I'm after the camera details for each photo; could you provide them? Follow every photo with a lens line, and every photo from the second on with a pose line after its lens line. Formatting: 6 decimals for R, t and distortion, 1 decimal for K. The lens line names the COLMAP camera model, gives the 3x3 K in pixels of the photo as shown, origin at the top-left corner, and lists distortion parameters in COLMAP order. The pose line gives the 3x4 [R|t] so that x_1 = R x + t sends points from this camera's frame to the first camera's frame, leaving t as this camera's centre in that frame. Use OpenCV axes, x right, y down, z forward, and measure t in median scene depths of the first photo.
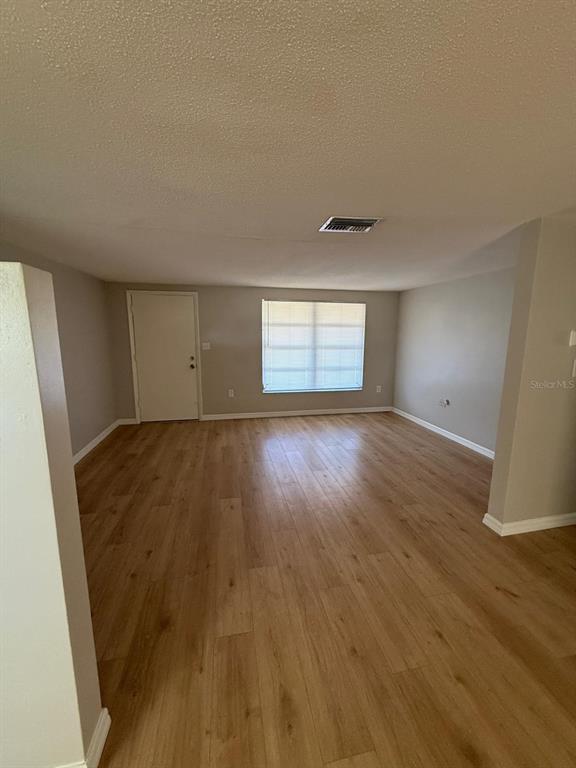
lens RADIAL K [[301.0, 0, 288.0], [0, 301.0, 384.0], [0, 0, 1]] dist [-0.000135, 0.000051]
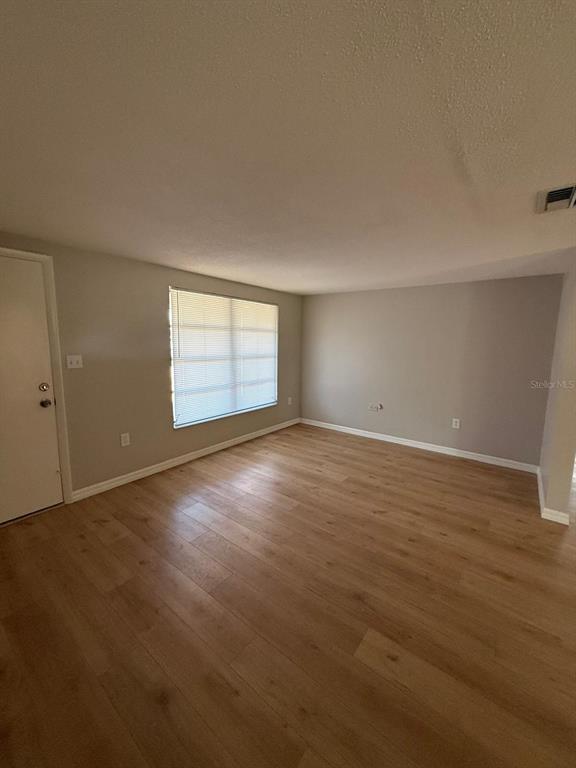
lens RADIAL K [[301.0, 0, 288.0], [0, 301.0, 384.0], [0, 0, 1]] dist [-0.000135, 0.000051]
pose [[0.760133, -0.086069, 0.644042, -0.311957], [0.098080, 0.995030, 0.017216, -0.055066], [-0.642323, 0.050082, 0.764796, 0.333101]]
